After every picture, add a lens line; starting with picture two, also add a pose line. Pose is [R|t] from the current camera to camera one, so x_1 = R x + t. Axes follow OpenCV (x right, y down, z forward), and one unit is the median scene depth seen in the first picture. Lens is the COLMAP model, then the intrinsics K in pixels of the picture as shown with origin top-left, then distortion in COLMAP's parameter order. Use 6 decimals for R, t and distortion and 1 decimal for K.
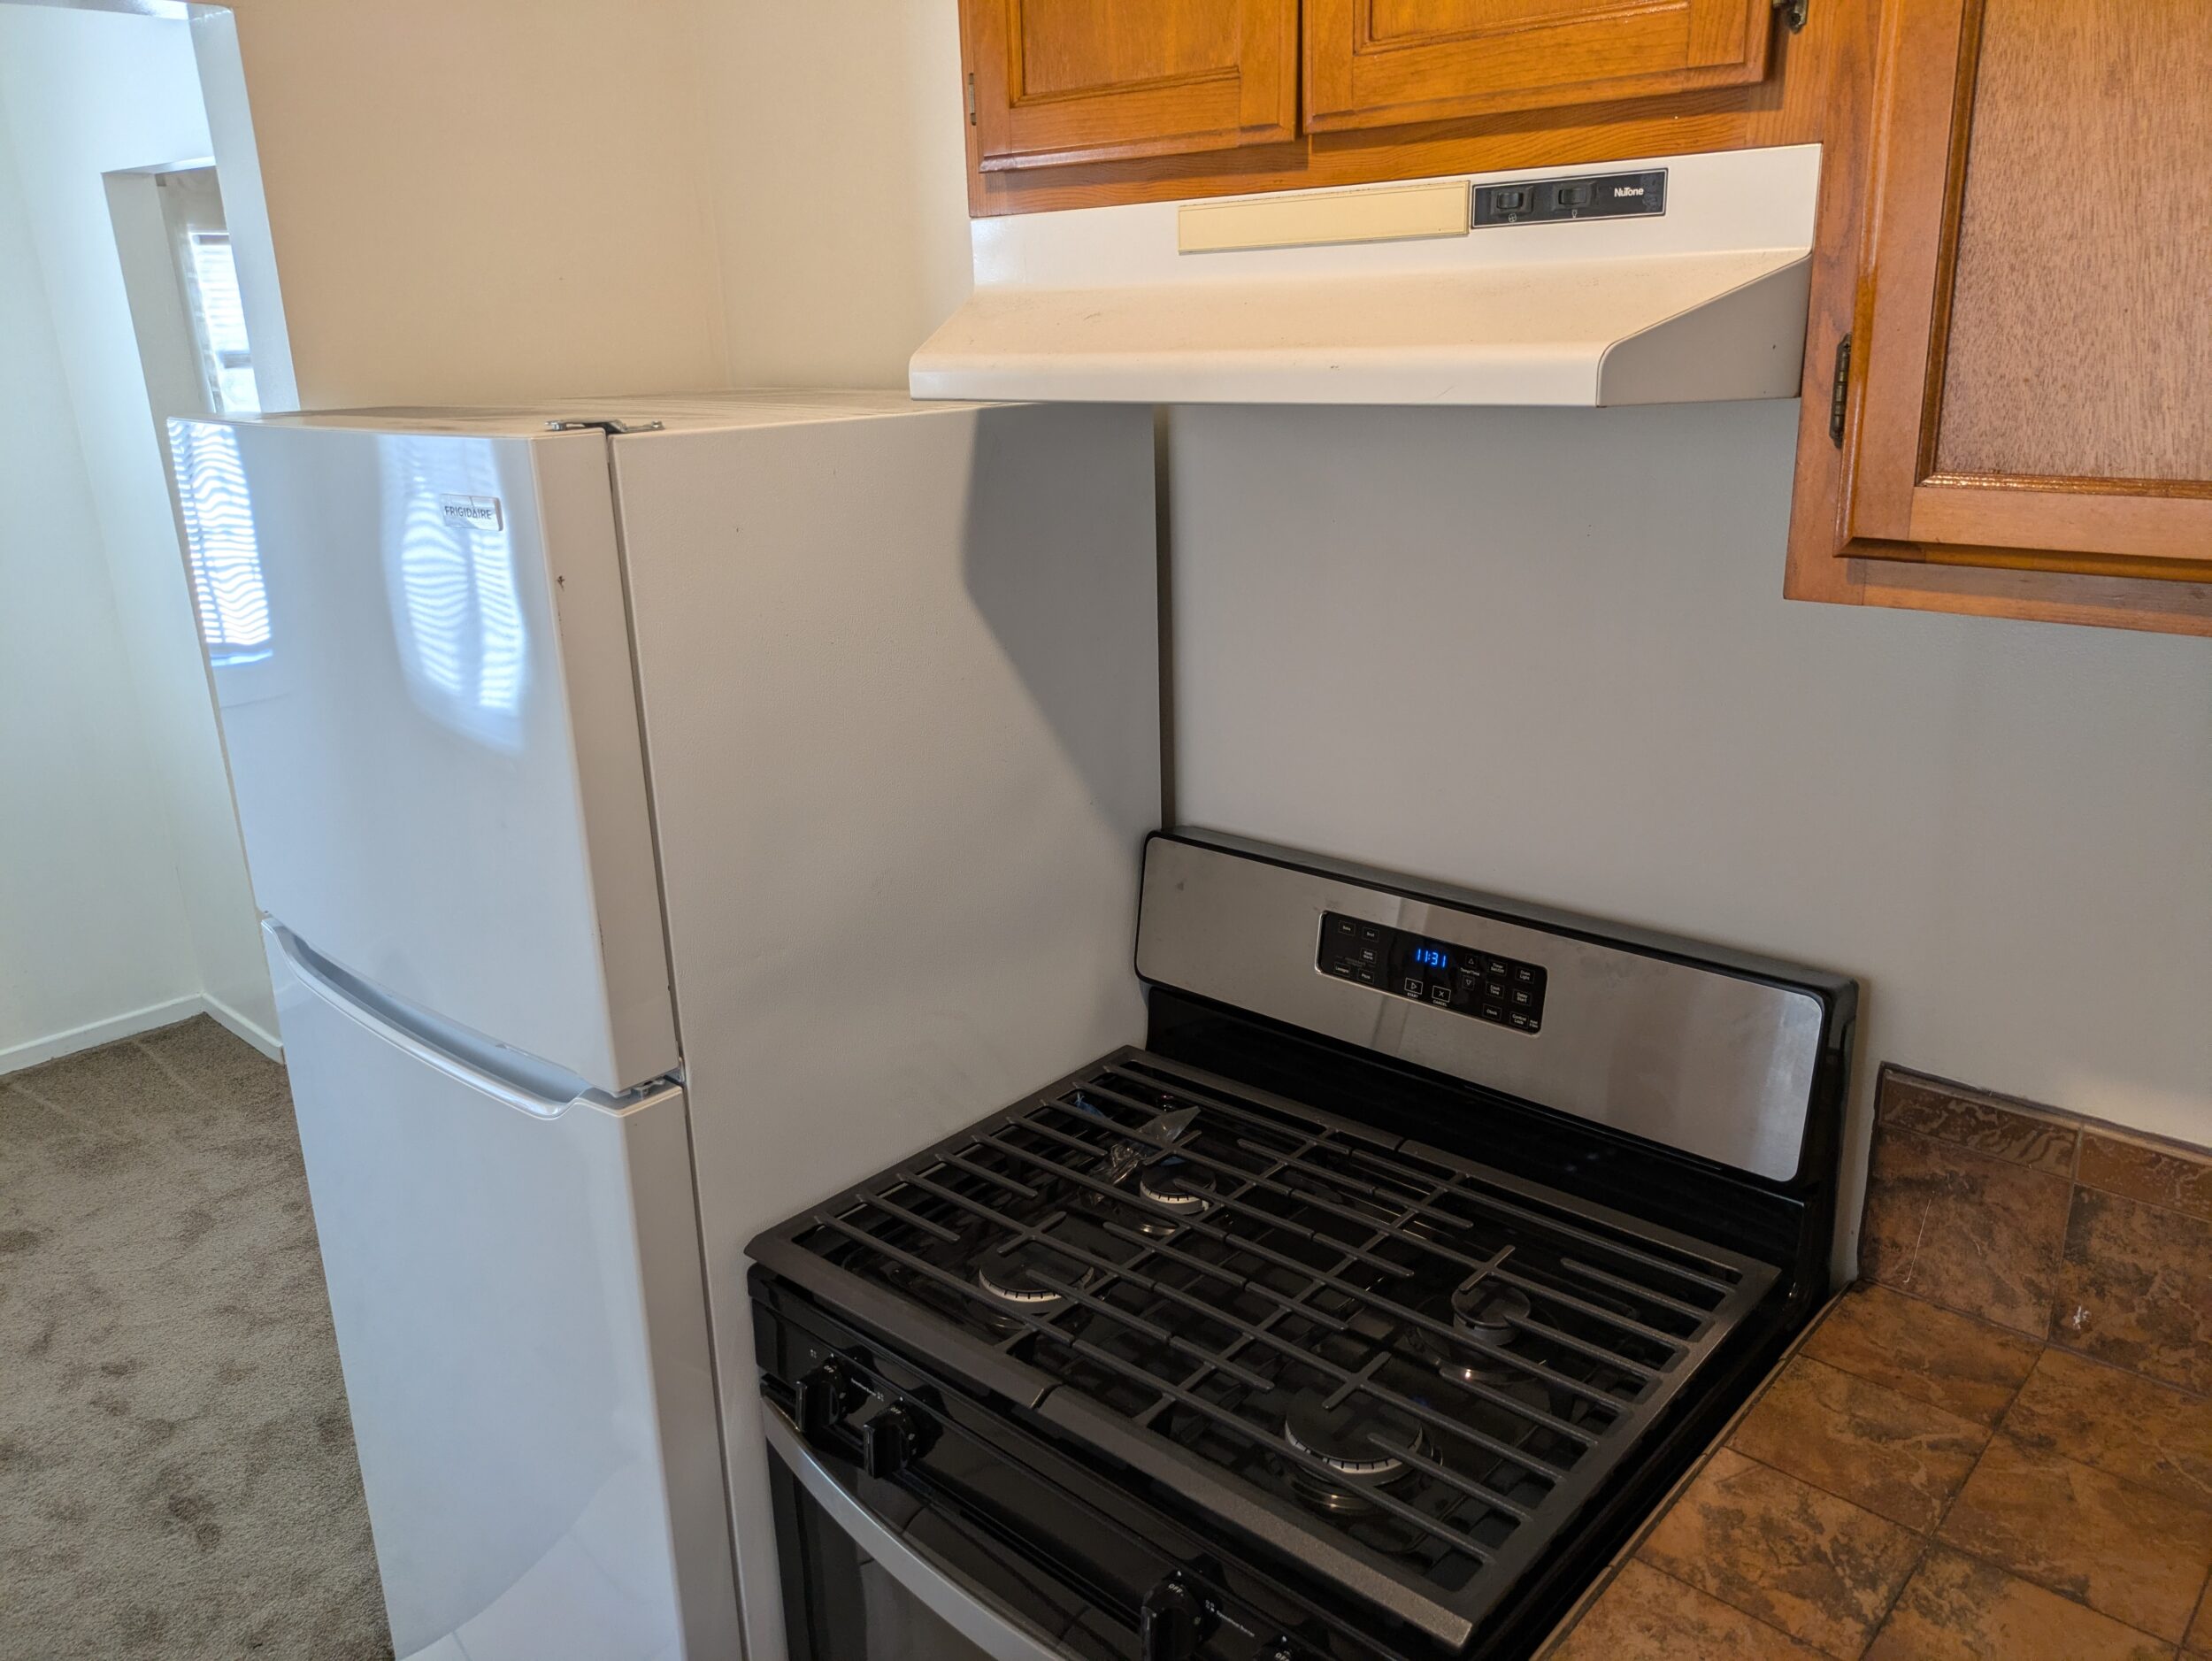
lens RADIAL K [[1676.9, 0, 1135.0], [0, 1676.9, 822.0], [0, 0, 1]] dist [0.011503, -0.000105]
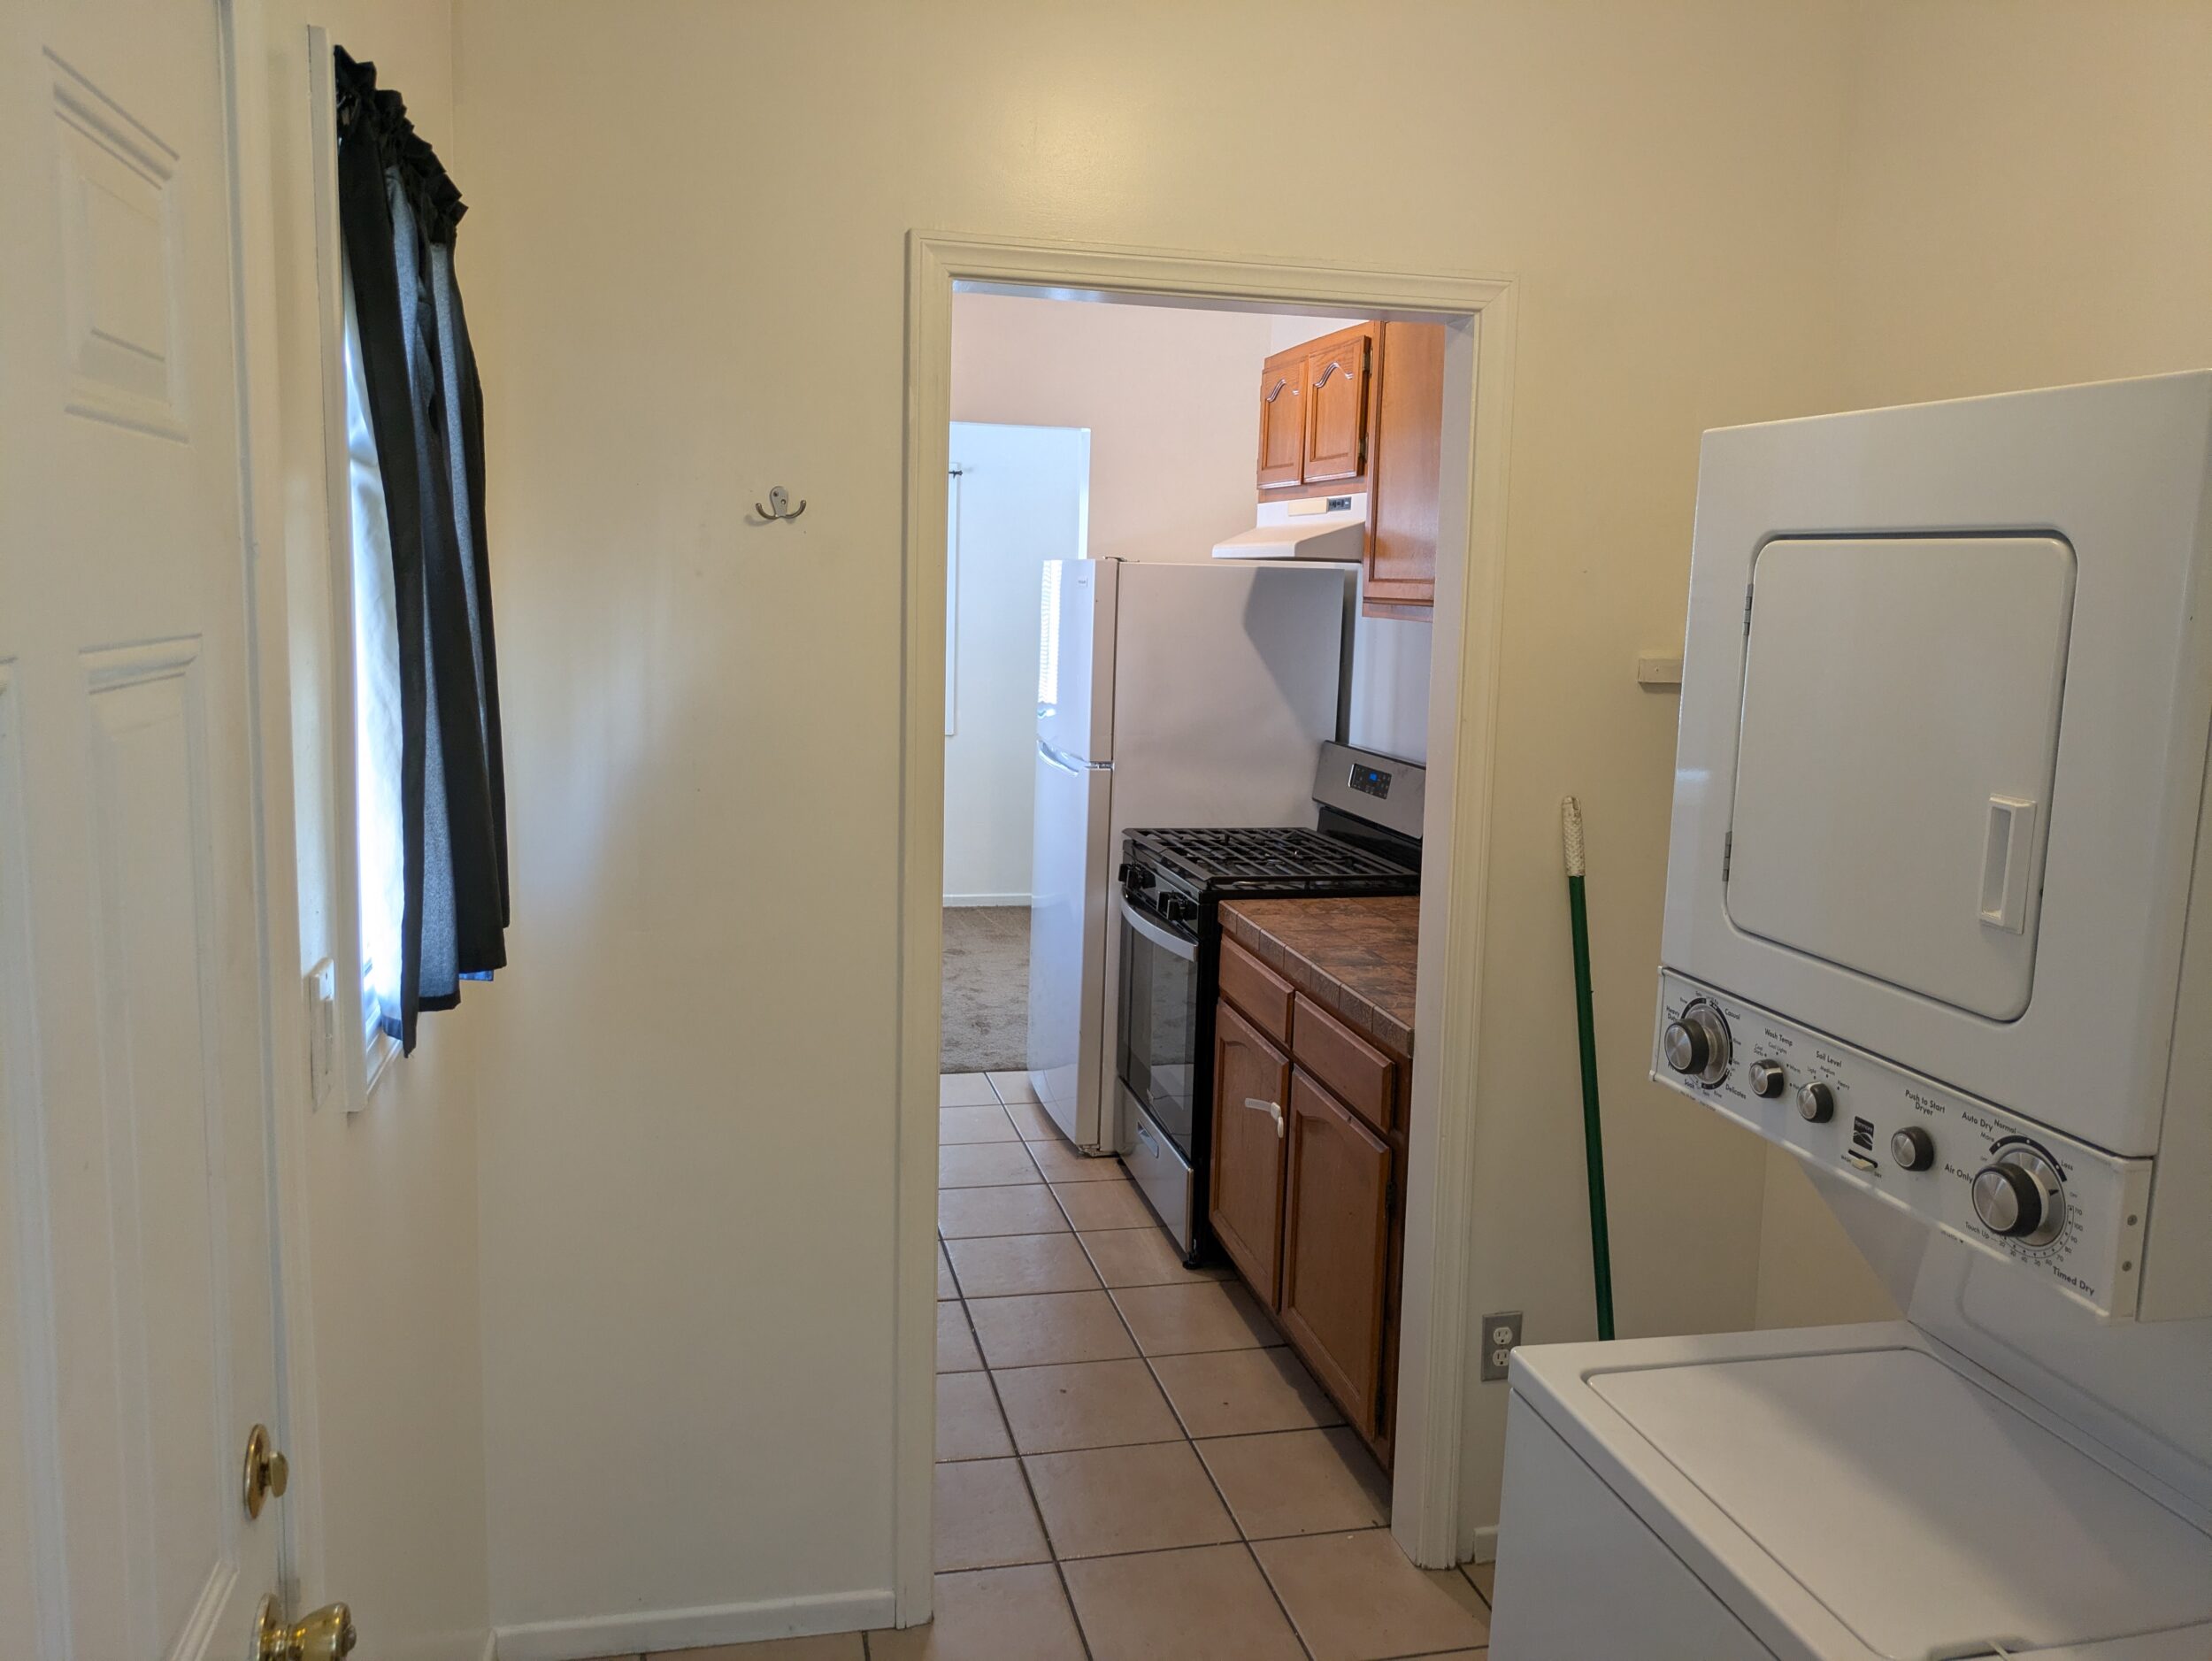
lens RADIAL K [[1658.0, 0, 1092.2], [0, 1658.0, 838.7], [0, 0, 1]] dist [0.055298, -0.060641]
pose [[0.820015, 0.142772, -0.554249, 1.425110], [-0.217468, 0.973483, -0.070980, 0.510190], [0.529418, 0.178737, 0.829319, -1.549230]]
